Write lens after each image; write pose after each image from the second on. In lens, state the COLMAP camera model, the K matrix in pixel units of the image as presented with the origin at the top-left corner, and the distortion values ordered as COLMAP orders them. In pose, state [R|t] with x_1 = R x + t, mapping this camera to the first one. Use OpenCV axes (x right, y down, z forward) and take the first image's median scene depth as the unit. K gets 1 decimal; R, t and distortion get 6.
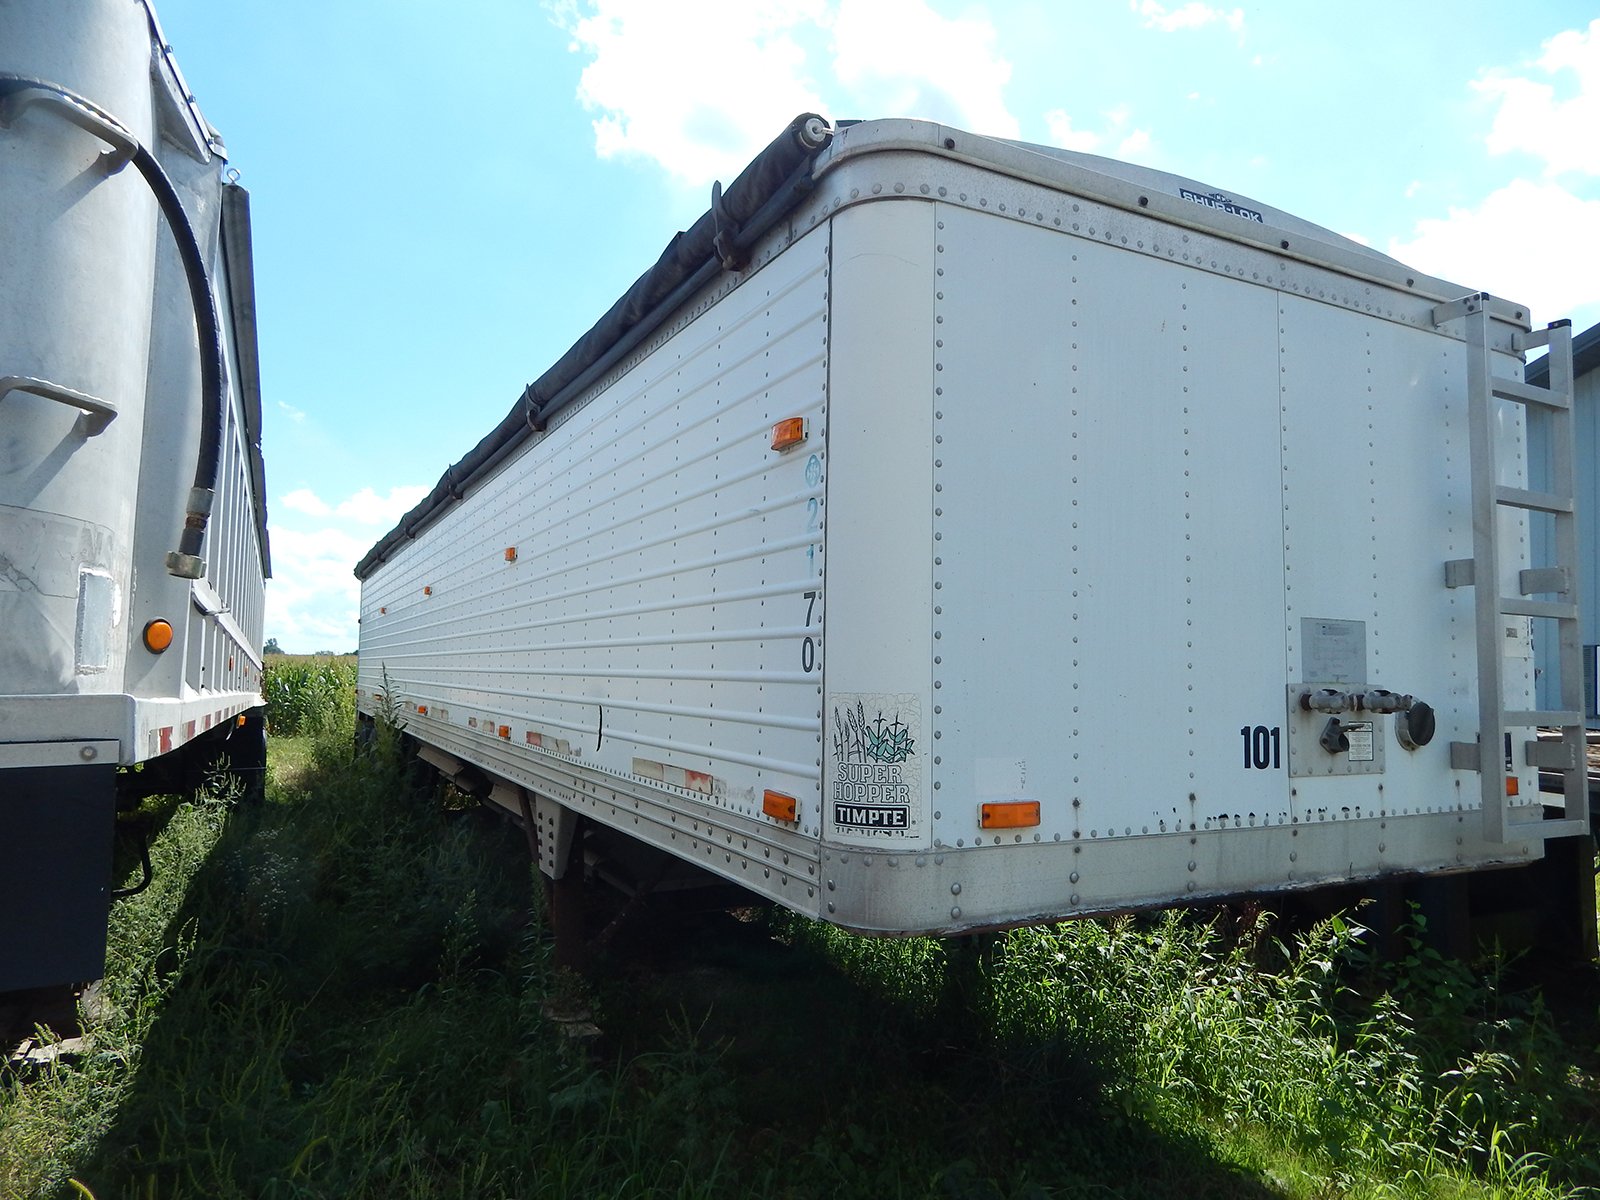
lens RADIAL K [[1034.7, 0, 803.9], [0, 1034.7, 602.3], [0, 0, 1]] dist [0.019374, -0.016900]
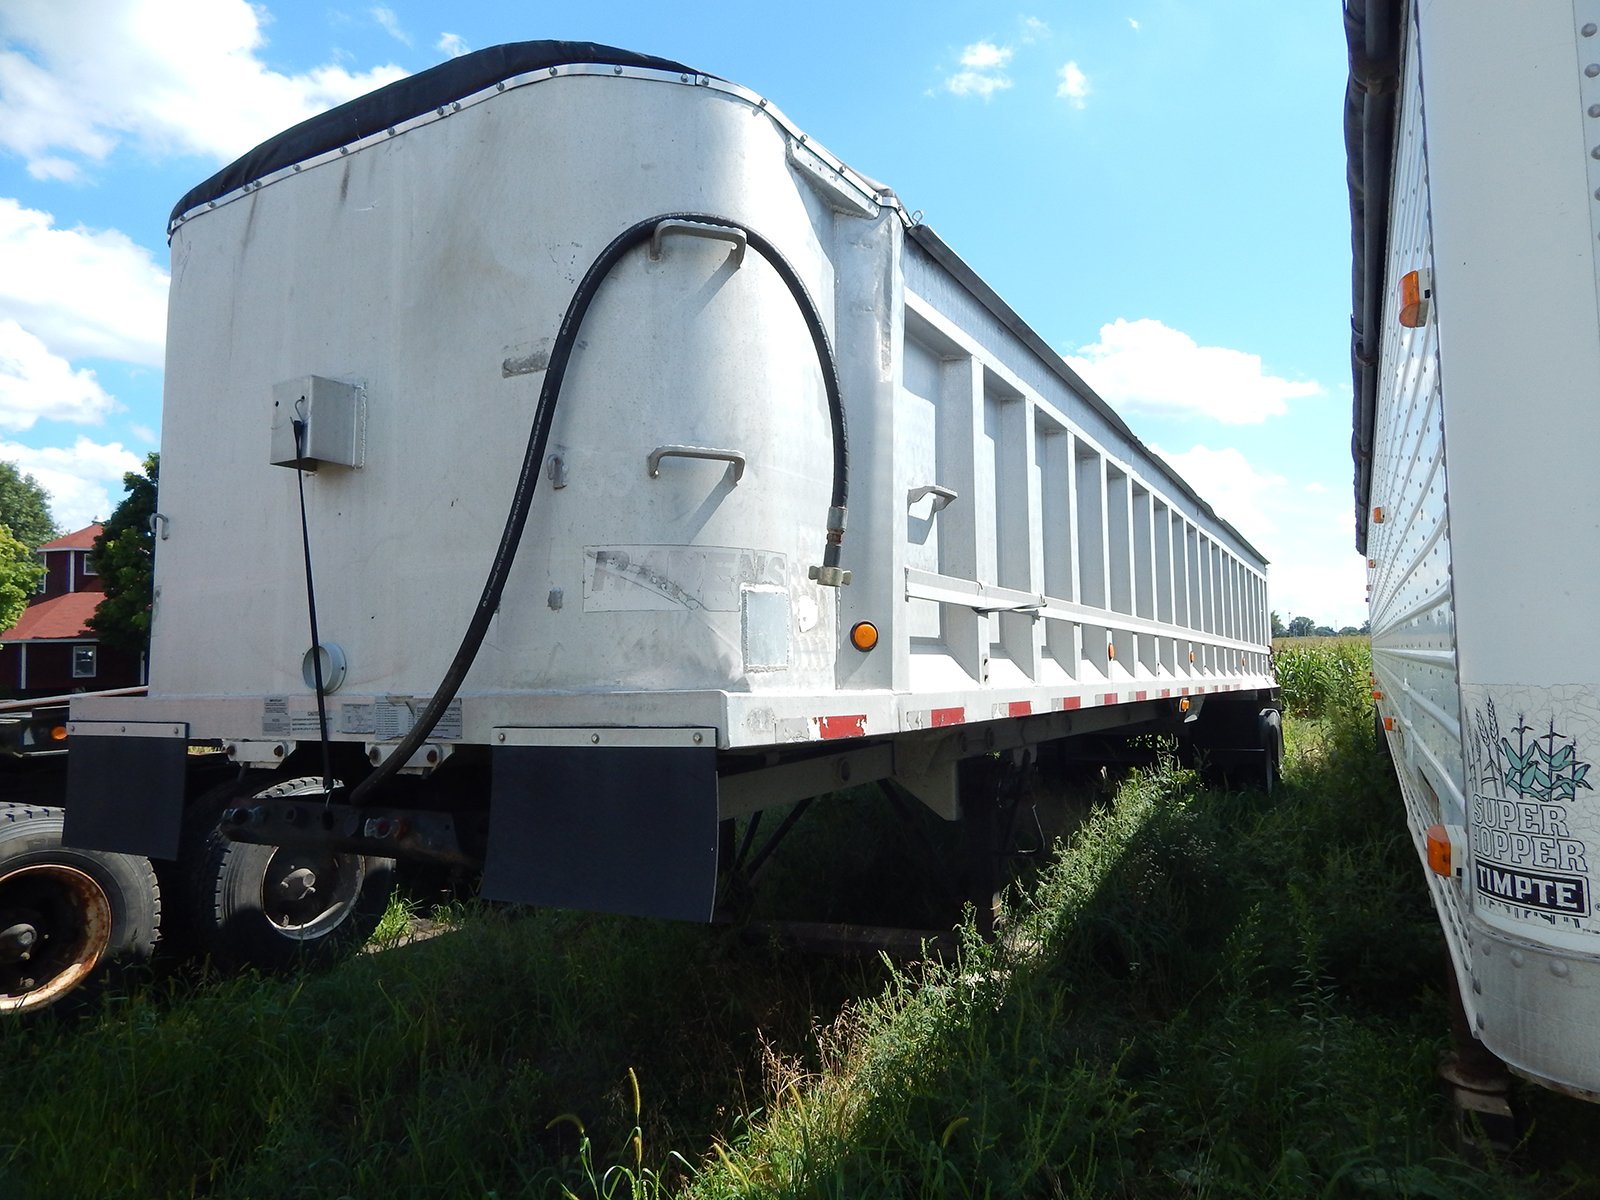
lens RADIAL K [[1034.7, 0, 795.1], [0, 1034.7, 589.0], [0, 0, 1]] dist [0.019374, -0.016900]
pose [[0.595092, -0.079384, -0.799727, 0.315803], [0.083945, 0.995806, -0.036382, 0.019037], [0.799261, -0.045482, 0.599260, 0.301201]]
